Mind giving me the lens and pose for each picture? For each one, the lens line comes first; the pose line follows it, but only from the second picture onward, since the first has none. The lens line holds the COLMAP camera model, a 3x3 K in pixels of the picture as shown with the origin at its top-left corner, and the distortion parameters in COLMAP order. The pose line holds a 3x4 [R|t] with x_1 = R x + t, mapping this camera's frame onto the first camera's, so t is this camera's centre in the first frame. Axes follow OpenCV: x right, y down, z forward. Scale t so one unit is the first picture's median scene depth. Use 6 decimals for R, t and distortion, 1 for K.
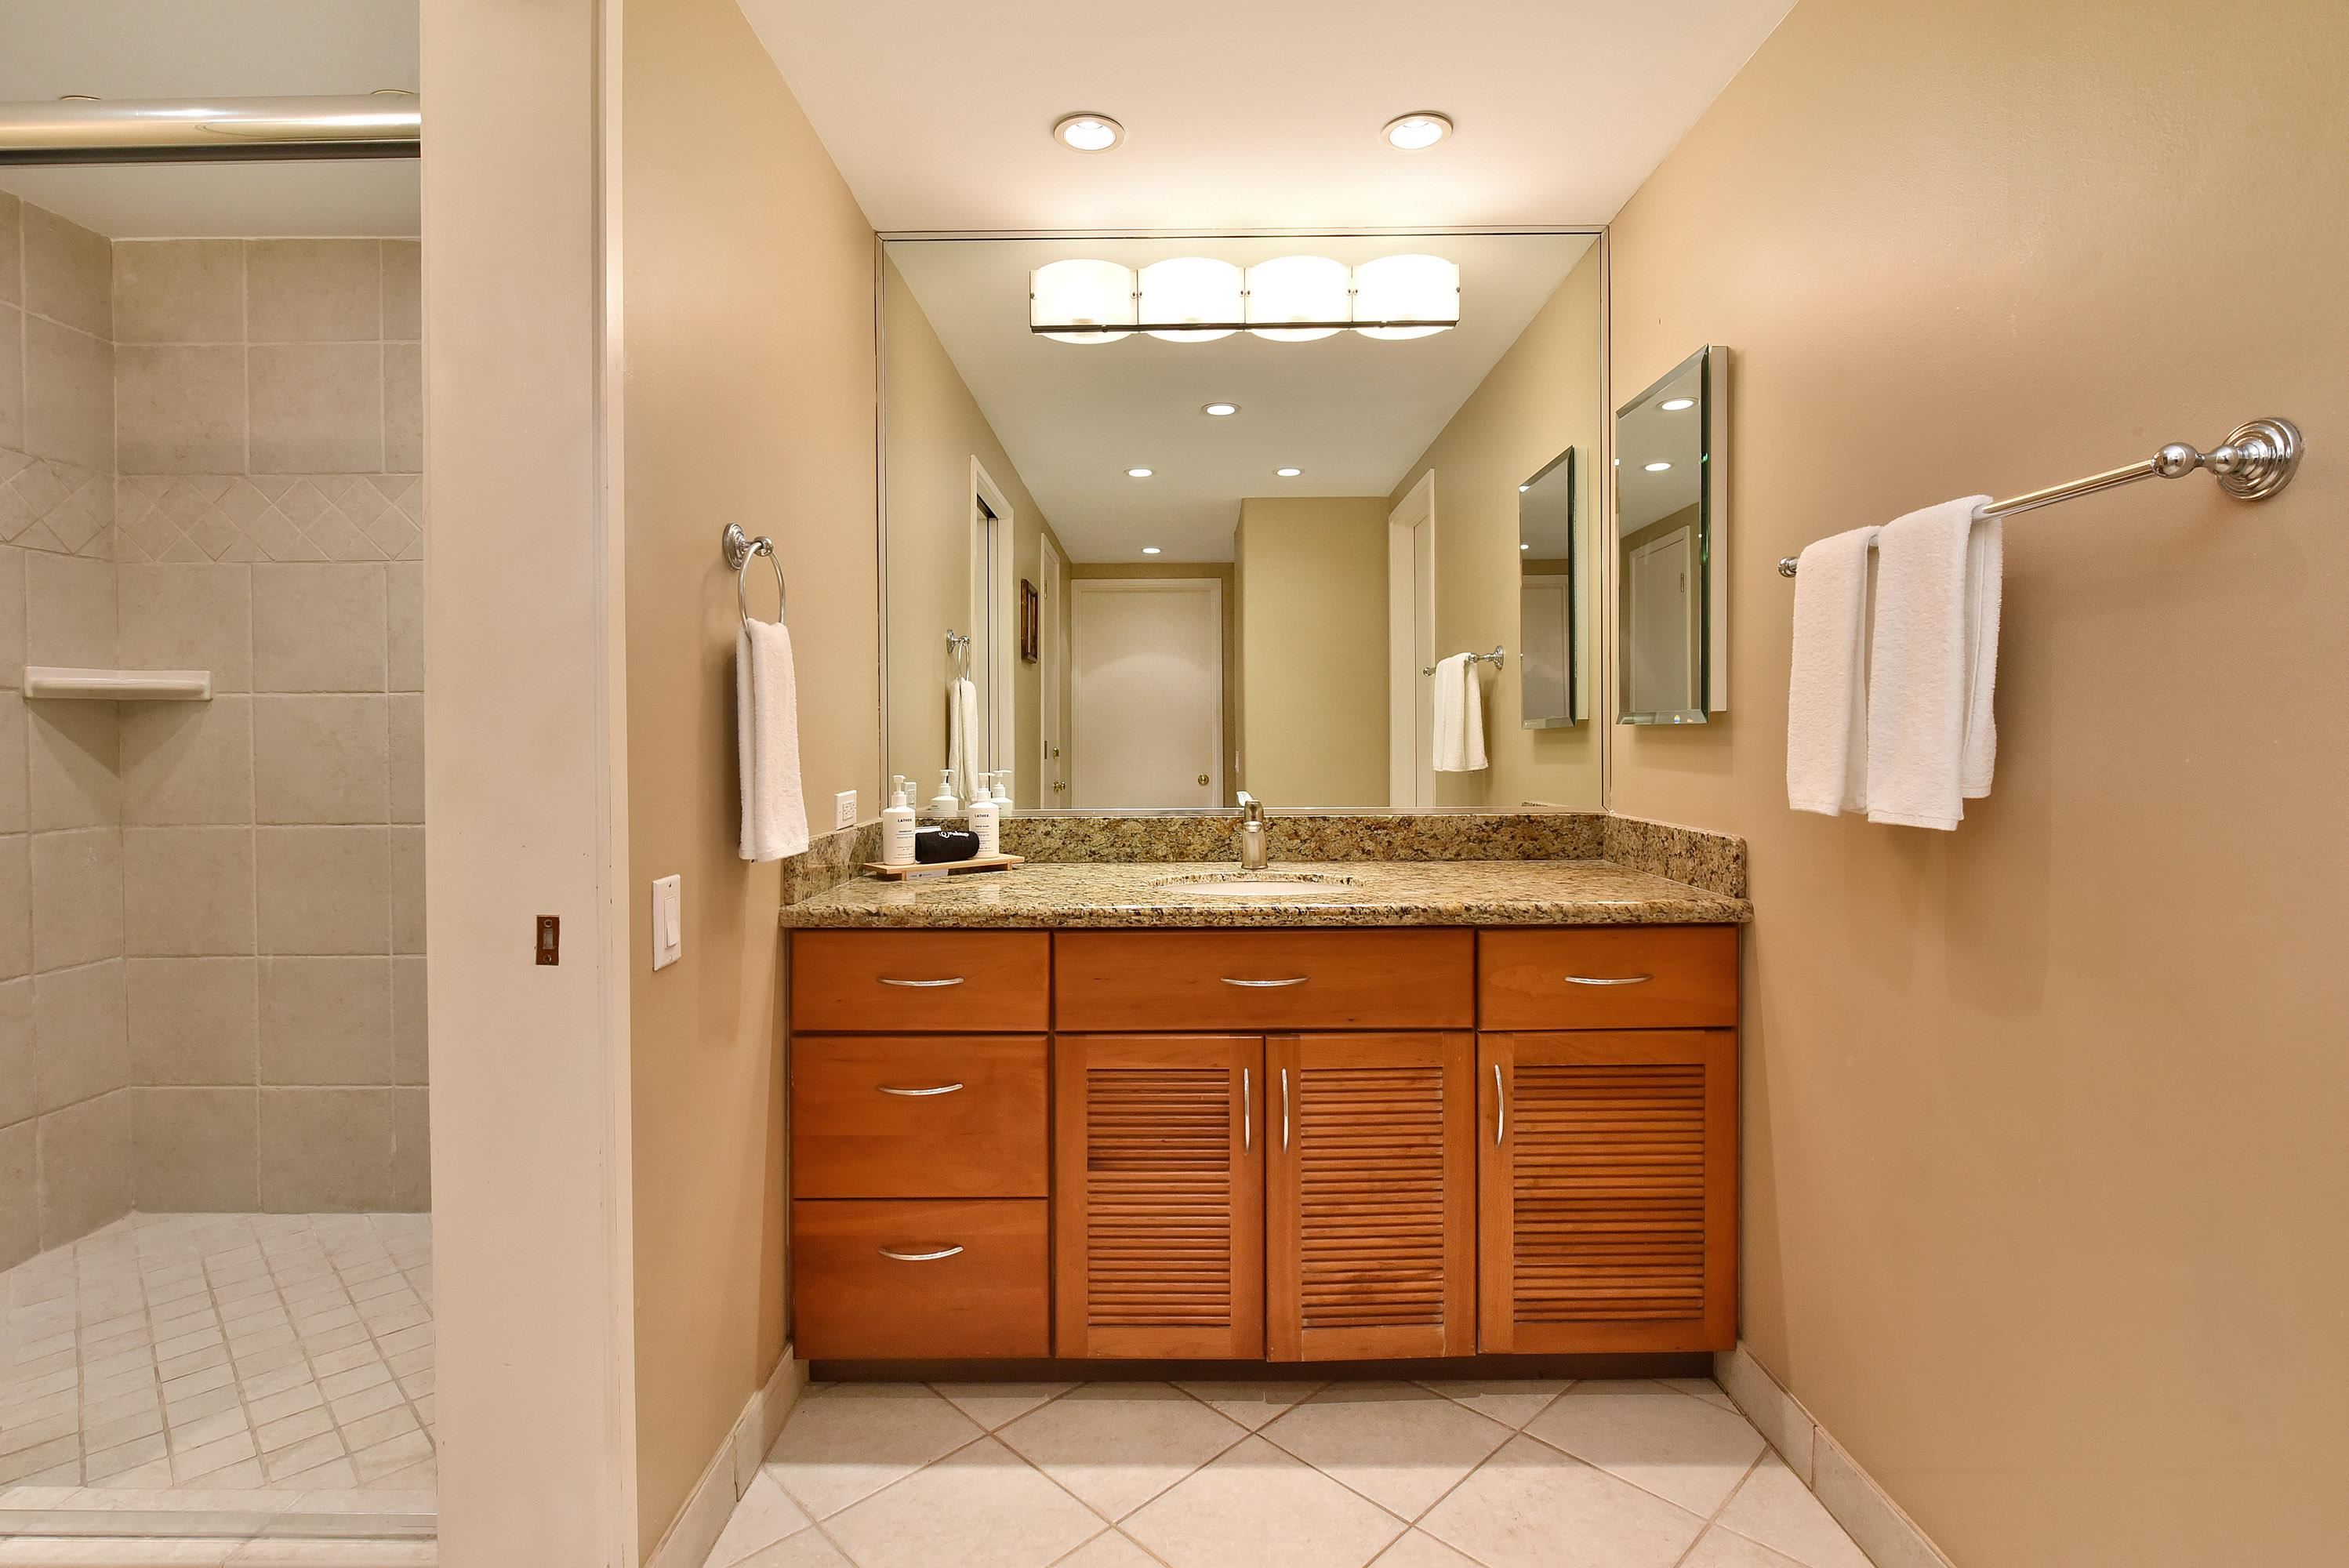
lens RADIAL K [[1060.1, 0, 1179.9], [0, 1060.1, 758.1], [0, 0, 1]] dist [-0.002238, -0.000455]
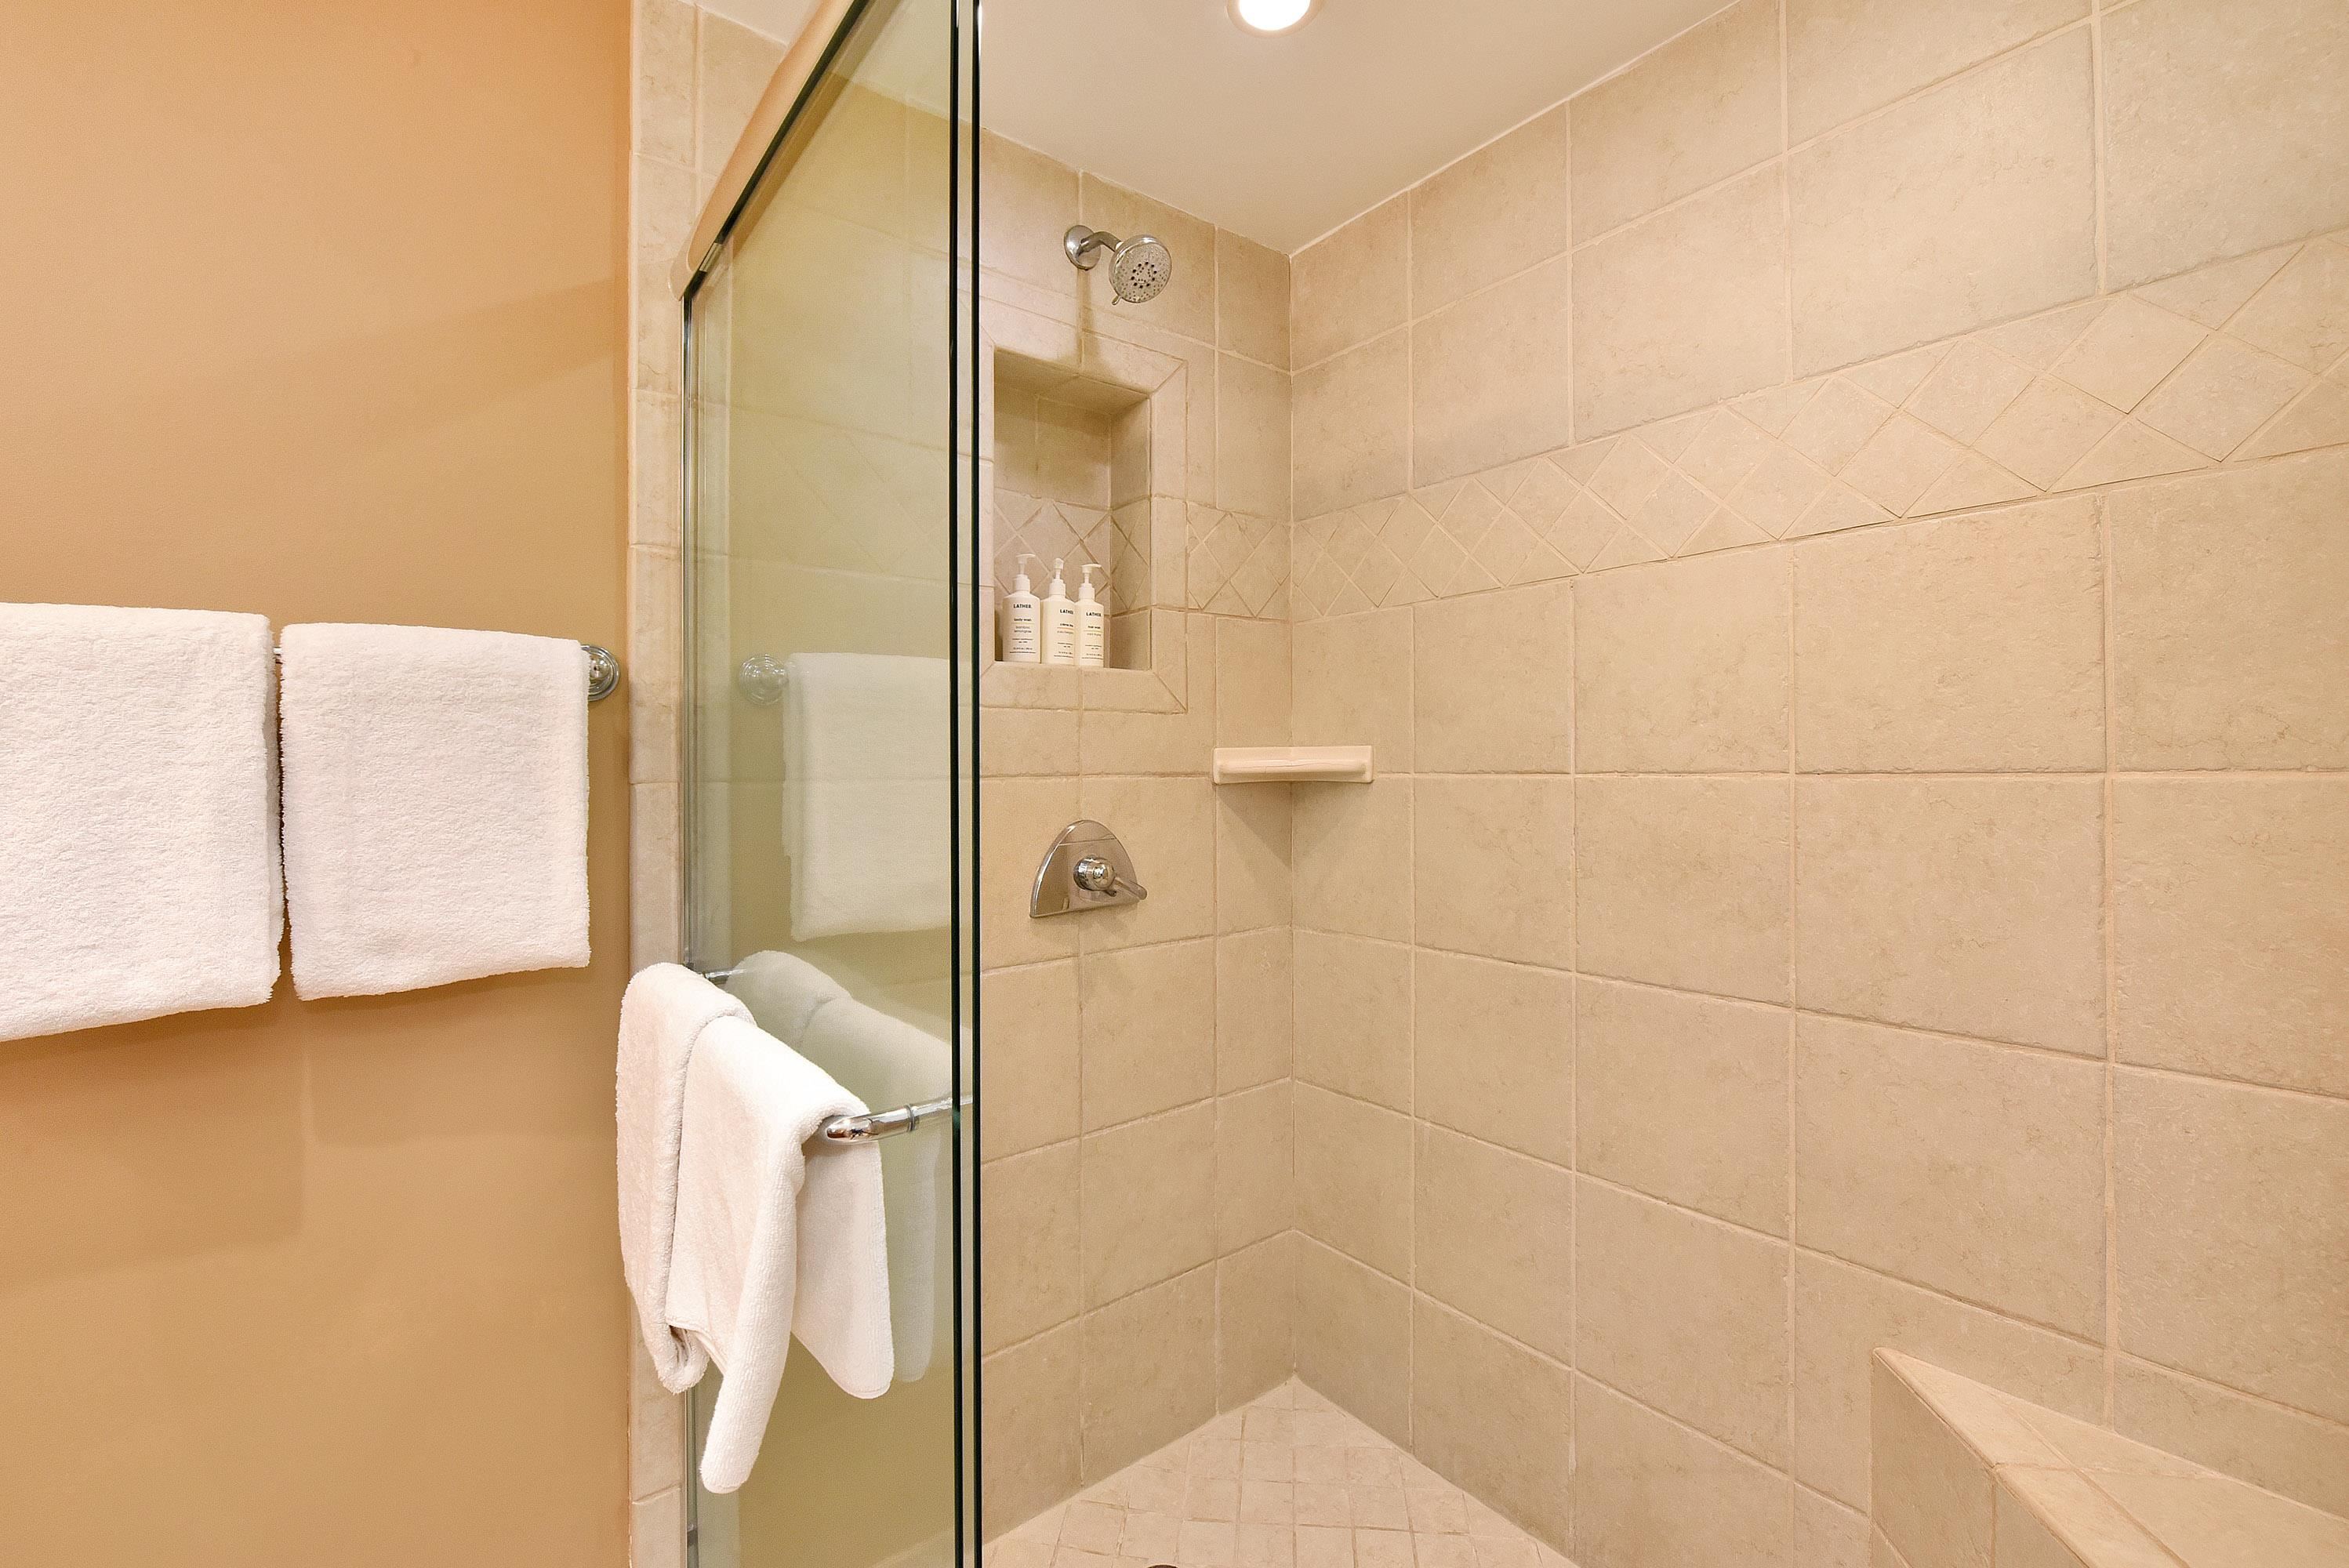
lens RADIAL K [[1004.5, 0, 1181.8], [0, 1004.5, 755.1], [0, 0, 1]] dist [-0.020547, 0.000332]
pose [[0.605146, -0.007392, -0.796080, -0.429370], [-0.014436, 0.999691, -0.020256, -0.061891], [0.795983, 0.023750, 0.604852, 0.458906]]
